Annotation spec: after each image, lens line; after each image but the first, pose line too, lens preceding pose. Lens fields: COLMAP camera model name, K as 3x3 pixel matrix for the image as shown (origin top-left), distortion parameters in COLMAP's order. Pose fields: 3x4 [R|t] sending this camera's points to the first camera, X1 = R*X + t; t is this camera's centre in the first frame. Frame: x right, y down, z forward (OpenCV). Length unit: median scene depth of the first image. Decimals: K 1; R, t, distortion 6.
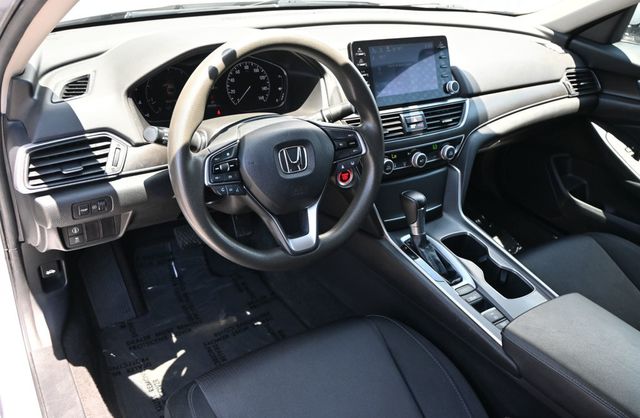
lens RADIAL K [[557.9, 0, 319.0], [0, 557.9, 210.3], [0, 0, 1]] dist [0.004686, 0.004231]
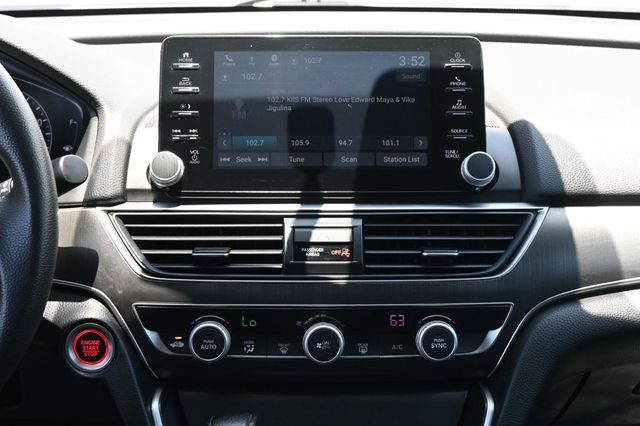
lens RADIAL K [[1152.2, 0, 320.3], [0, 1152.2, 213.2], [0, 0, 1]] dist [-0.002105, 0.000000]
pose [[0.819375, 0.054840, -0.570629, 0.658443], [-0.214423, 0.952477, -0.216357, -0.007587], [0.531646, 0.299633, 0.792195, 0.396966]]
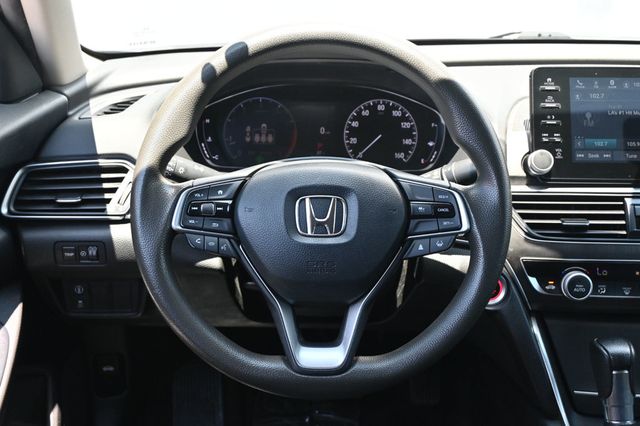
lens RADIAL K [[885.9, 0, 323.7], [0, 885.9, 213.6], [0, 0, 1]] dist [-0.013440, 0.000000]
pose [[0.818502, 0.079839, -0.568929, 0.418693], [-0.223651, 0.956457, -0.187538, 0.073701], [0.529183, 0.280742, 0.800718, 0.166324]]
